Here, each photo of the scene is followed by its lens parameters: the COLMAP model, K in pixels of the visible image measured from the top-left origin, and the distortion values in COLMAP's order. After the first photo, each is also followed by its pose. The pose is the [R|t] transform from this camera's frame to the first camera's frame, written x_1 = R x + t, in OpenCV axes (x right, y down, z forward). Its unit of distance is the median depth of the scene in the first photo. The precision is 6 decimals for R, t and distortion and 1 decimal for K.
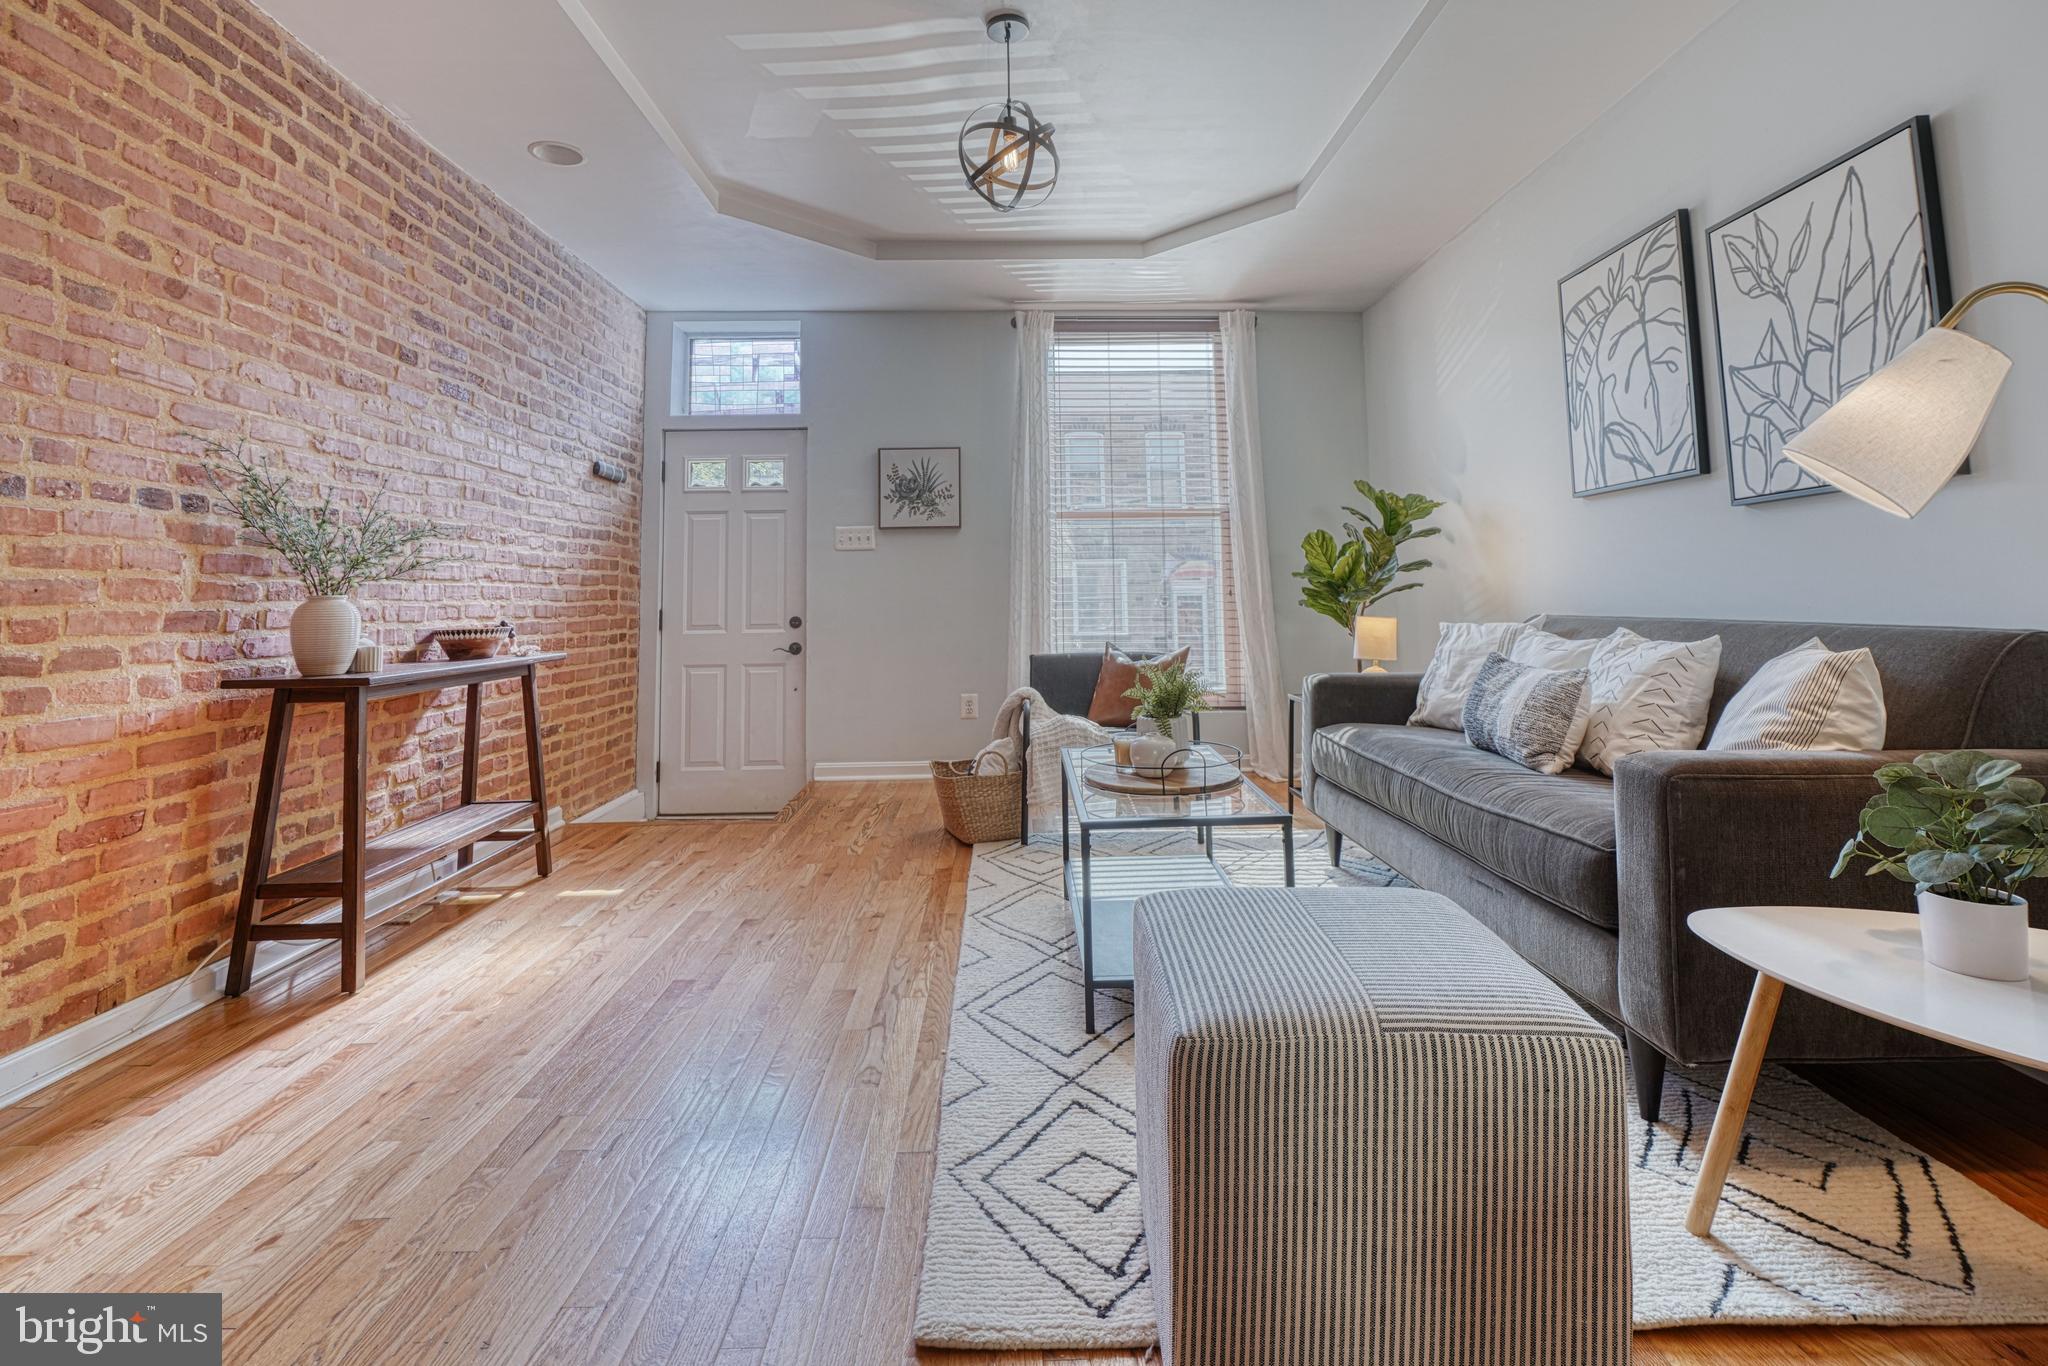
lens RADIAL K [[951.0, 0, 1055.6], [0, 951.0, 543.8], [0, 0, 1]] dist [-0.004998, 0.003545]
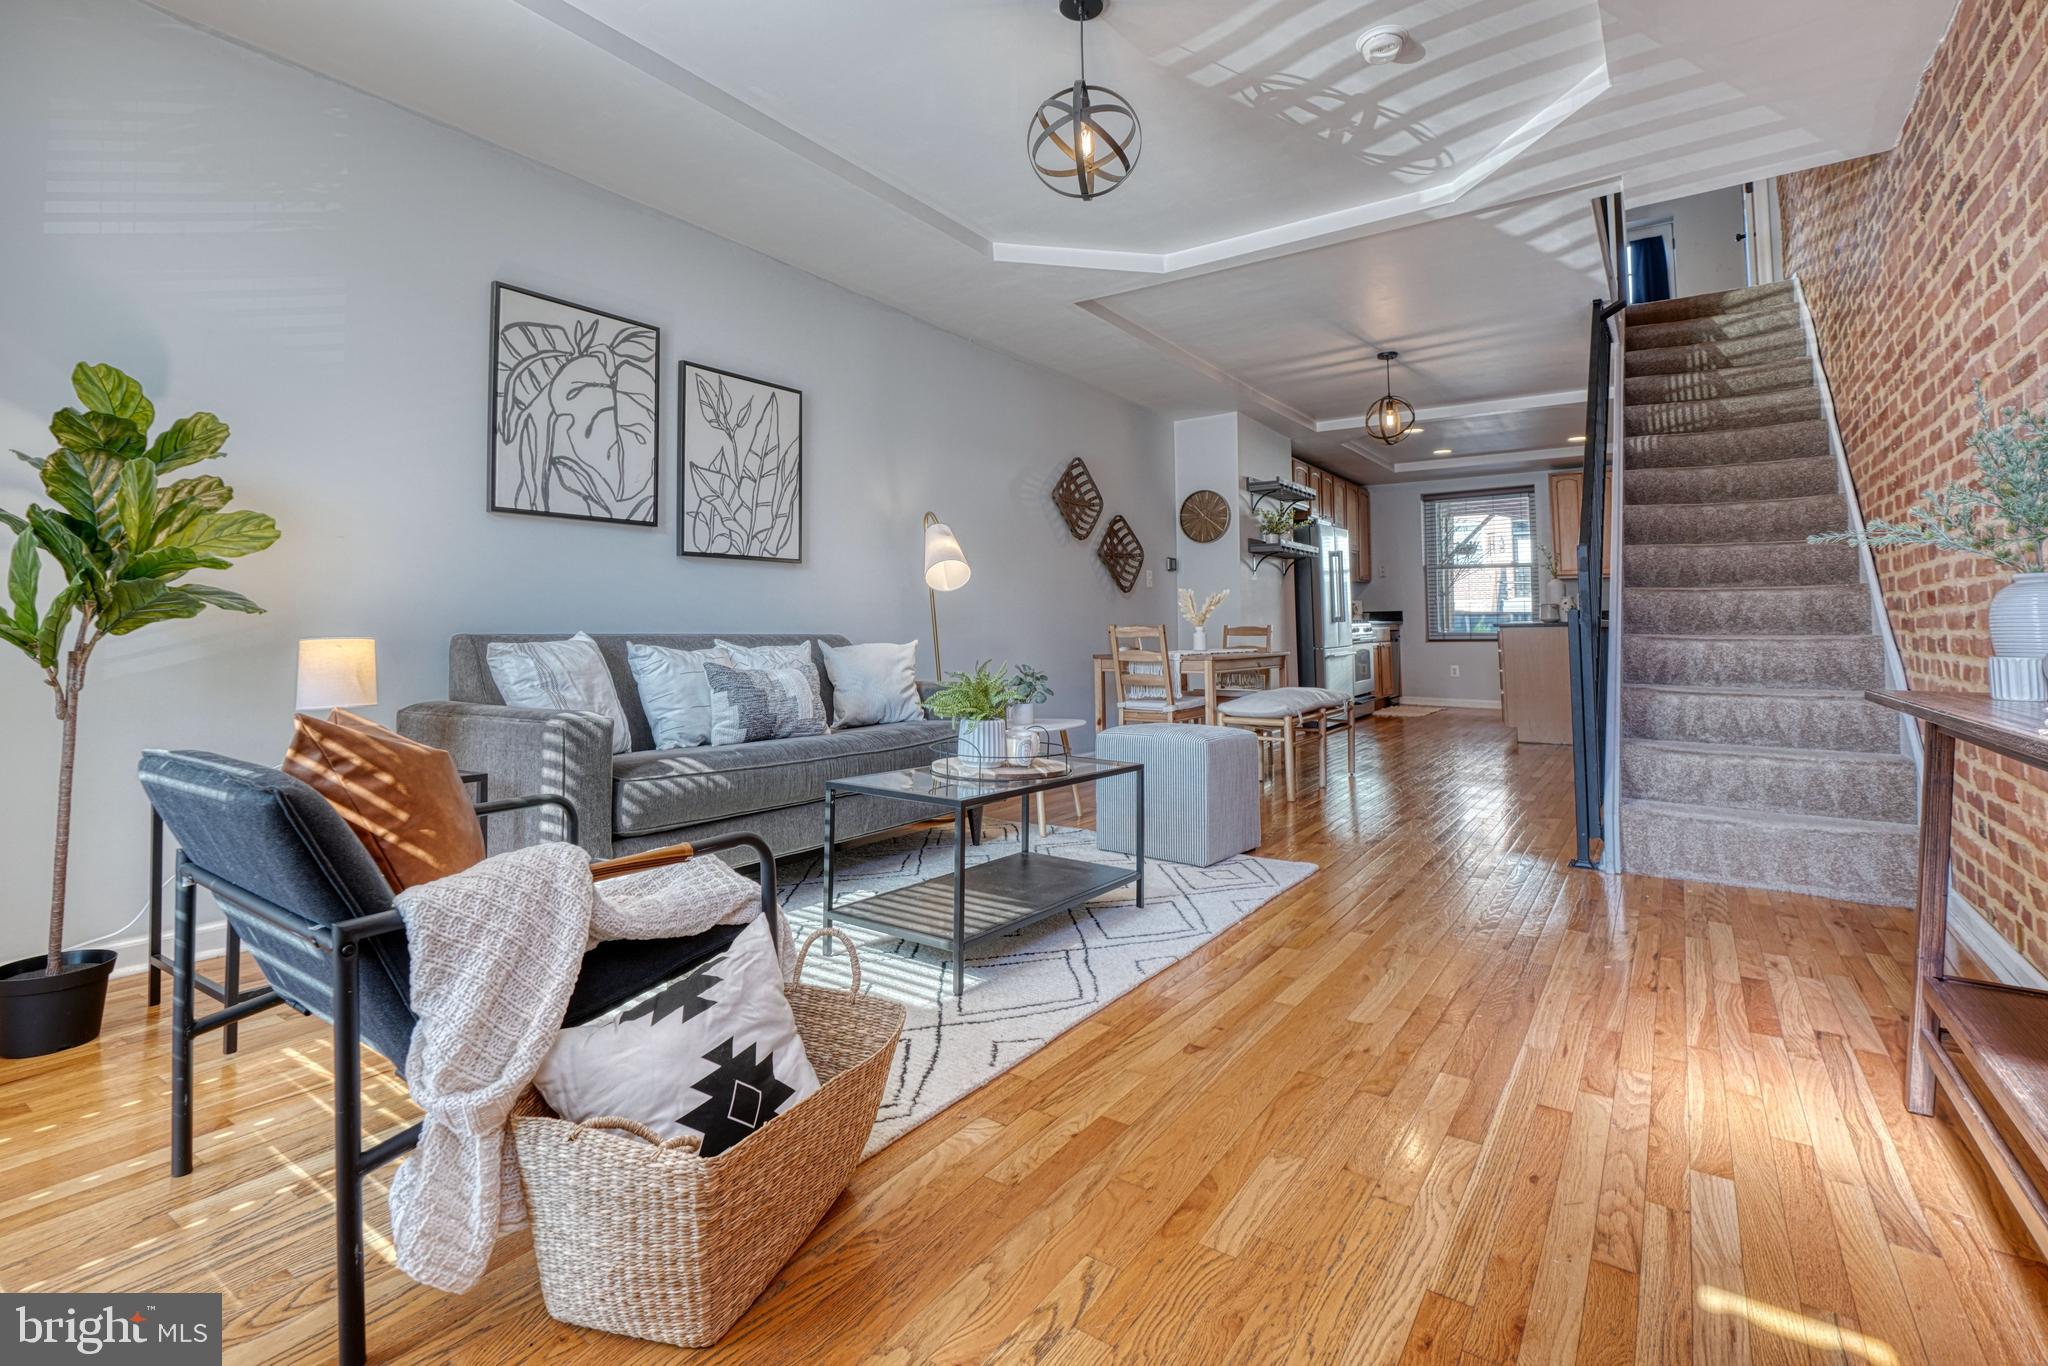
lens RADIAL K [[926.1, 0, 1027.0], [0, 926.1, 557.6], [0, 0, 1]] dist [-0.012142, 0.006203]
pose [[-0.786662, 0.062637, 0.614198, -0.397499], [-0.025609, 0.990673, -0.133832, 0.096901], [-0.616852, -0.121010, -0.777721, 1.228923]]
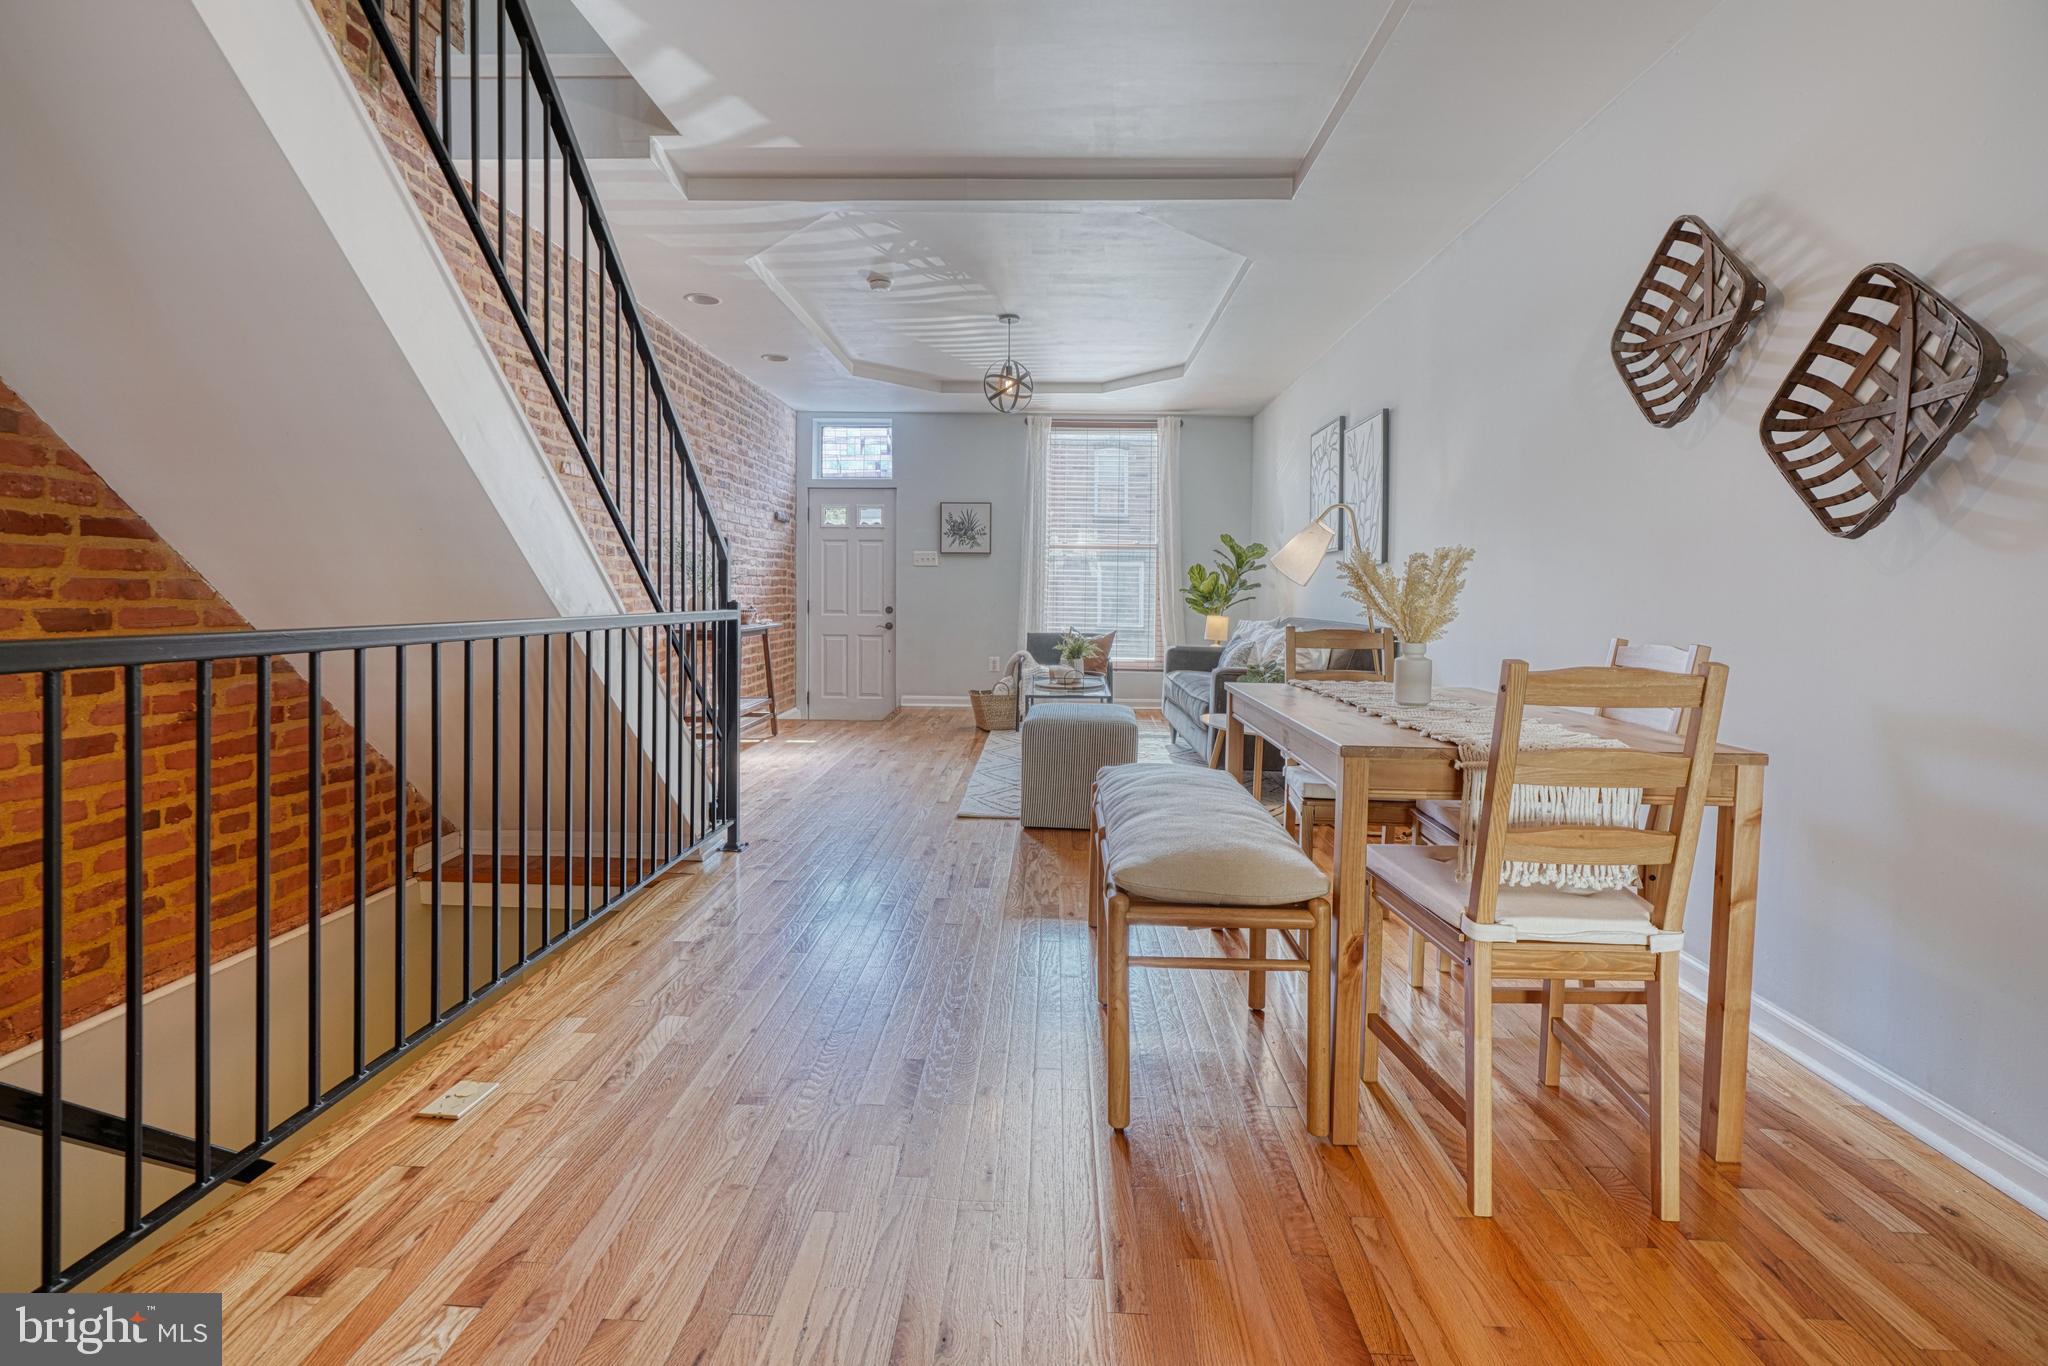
lens RADIAL K [[926.1, 0, 1034.8], [0, 926.1, 669.9], [0, 0, 1]] dist [-0.012142, 0.006203]
pose [[0.997085, 0.031504, -0.069494, 0.115561], [-0.021233, 0.989369, 0.143867, -0.064111], [0.073288, -0.141972, 0.987154, -0.736553]]
